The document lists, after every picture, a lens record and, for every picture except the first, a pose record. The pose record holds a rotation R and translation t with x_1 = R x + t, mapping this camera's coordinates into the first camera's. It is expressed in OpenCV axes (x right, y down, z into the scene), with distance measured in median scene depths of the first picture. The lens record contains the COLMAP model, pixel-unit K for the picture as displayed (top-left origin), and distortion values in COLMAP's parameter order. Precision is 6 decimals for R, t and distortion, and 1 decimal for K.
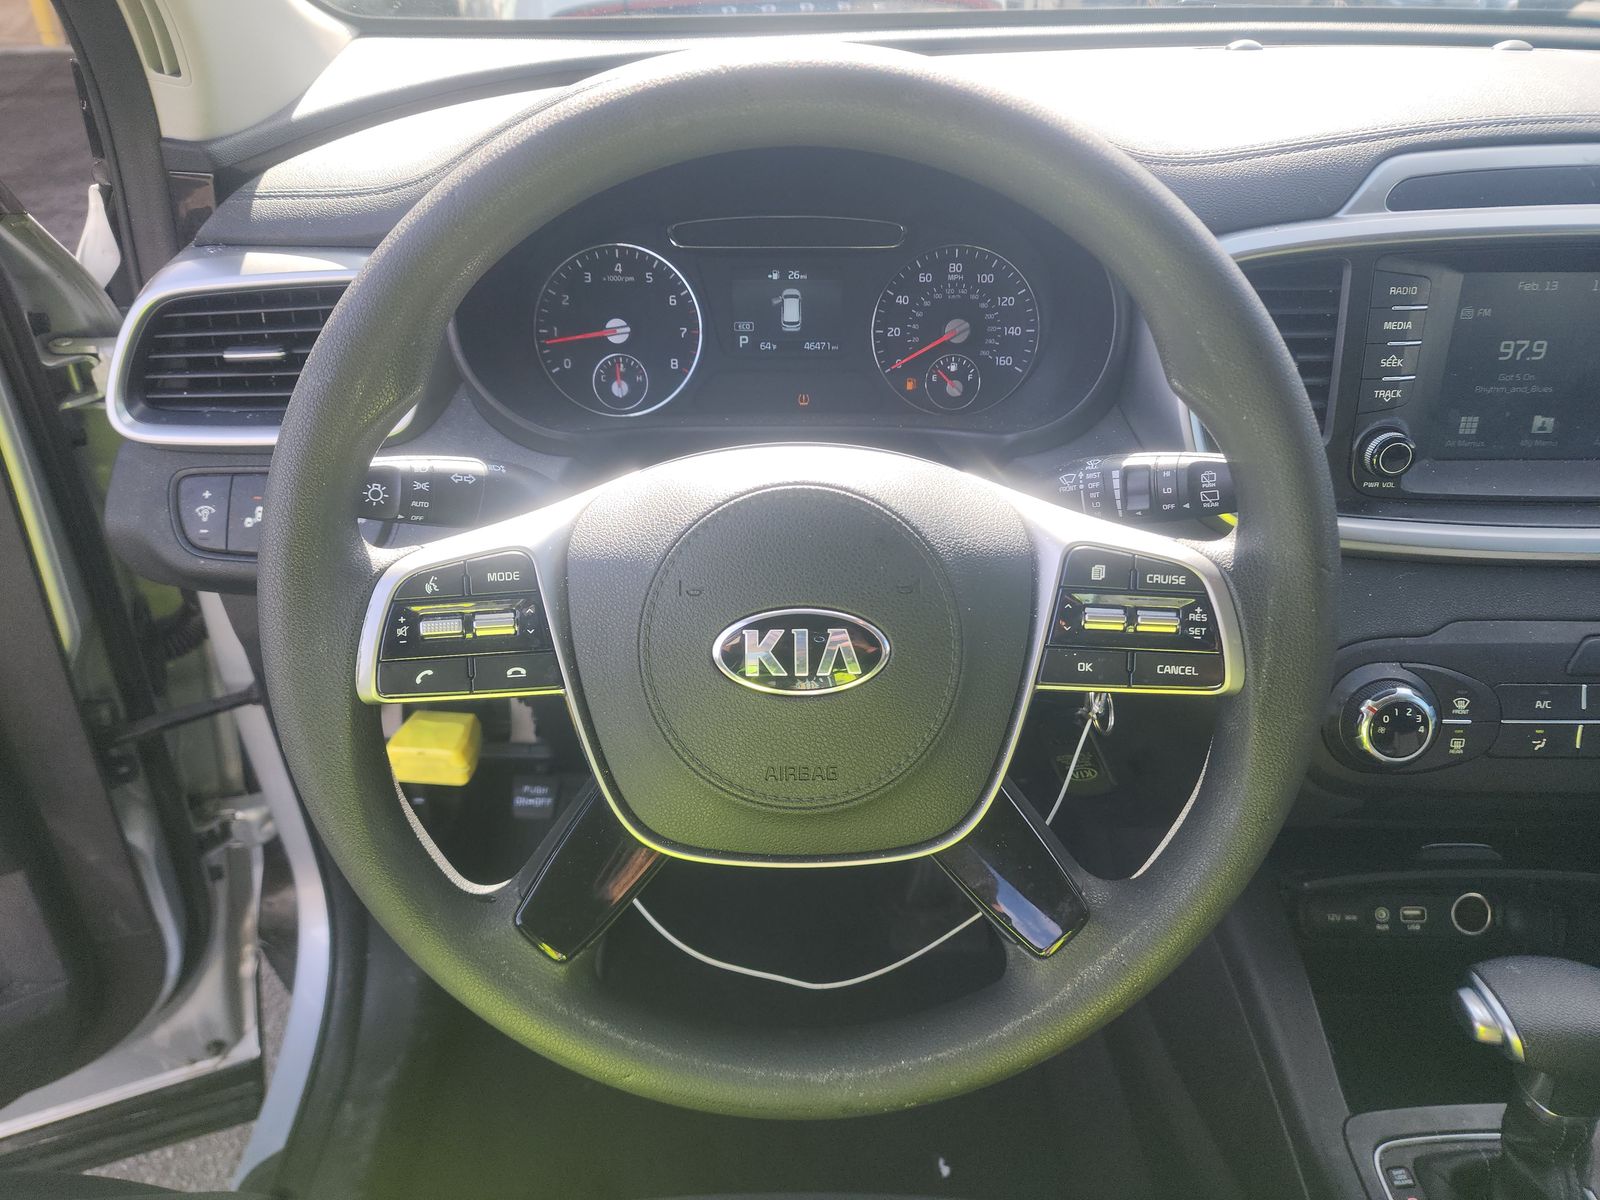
lens RADIAL K [[1006.9, 0, 794.4], [0, 1006.9, 587.1], [0, 0, 1]] dist [0.044026, -0.048306]
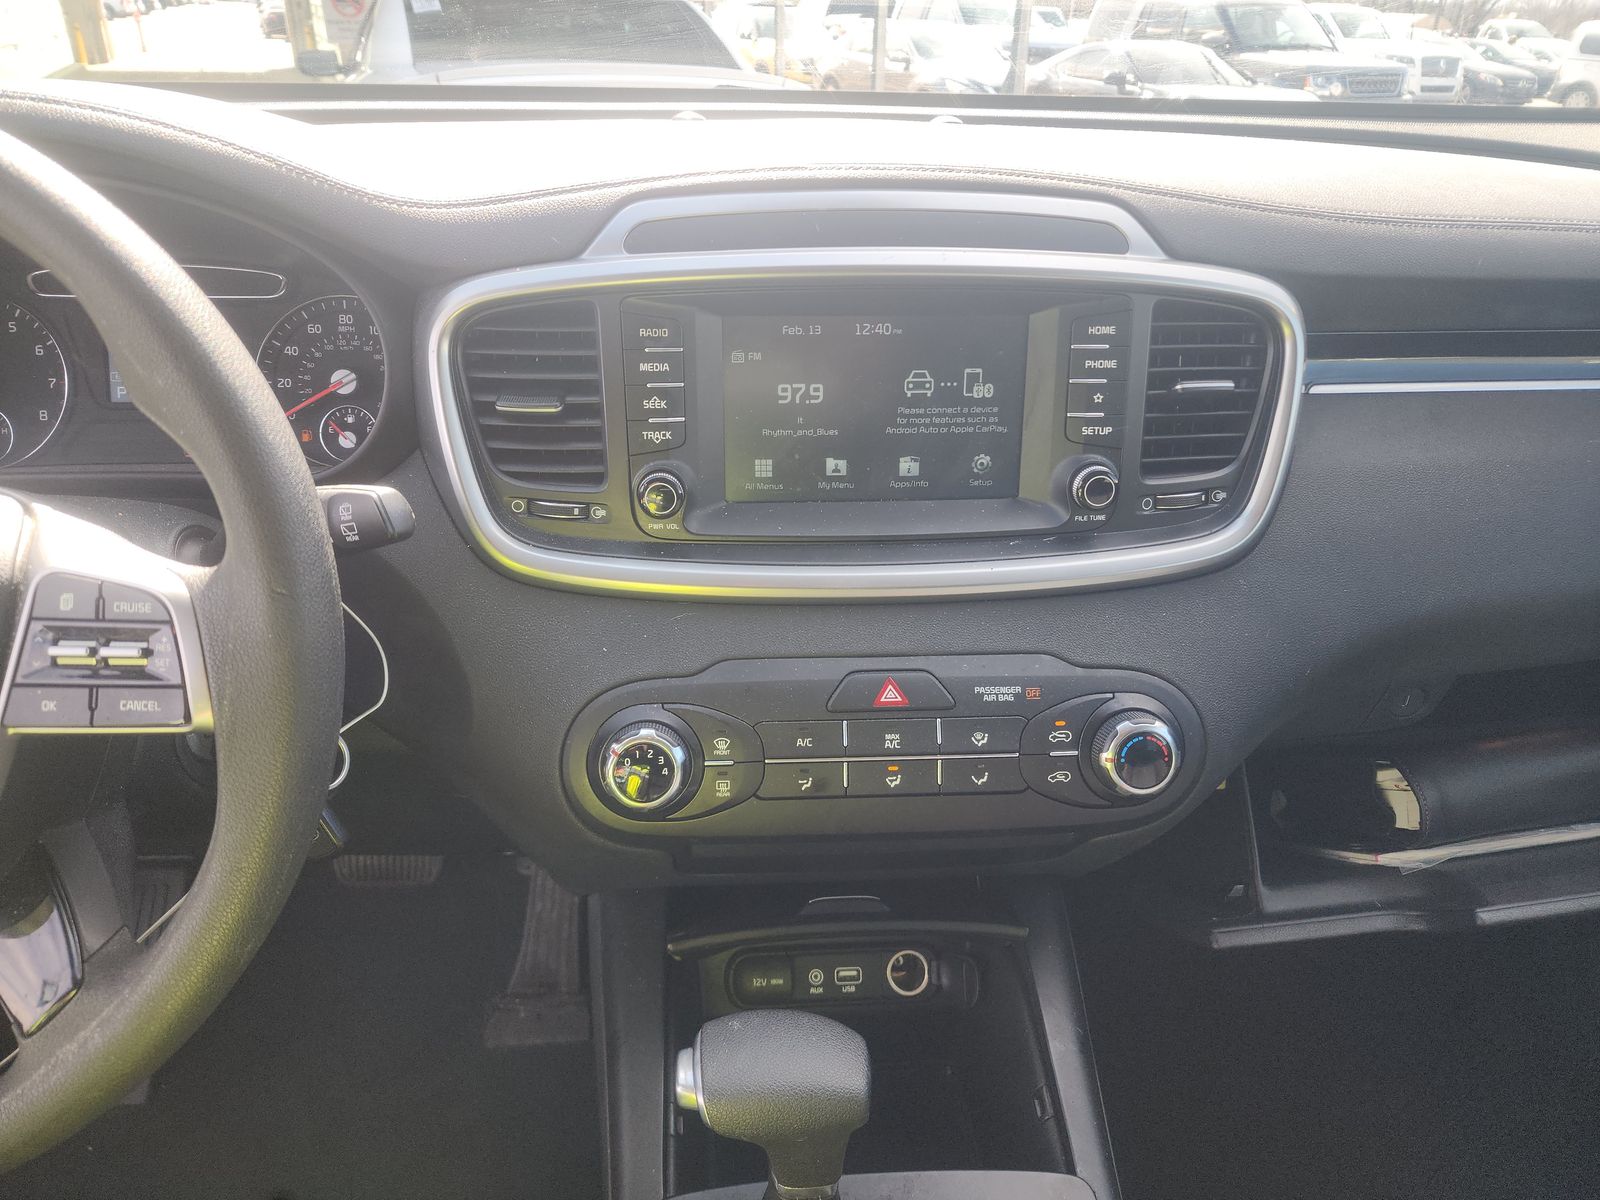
lens RADIAL K [[1006.9, 0, 794.4], [0, 1006.9, 587.1], [0, 0, 1]] dist [0.044026, -0.048306]
pose [[0.996502, -0.015169, 0.082179, 0.509082], [0.022625, 0.995632, -0.090576, 0.041813], [-0.080446, 0.092119, 0.992493, 0.012749]]
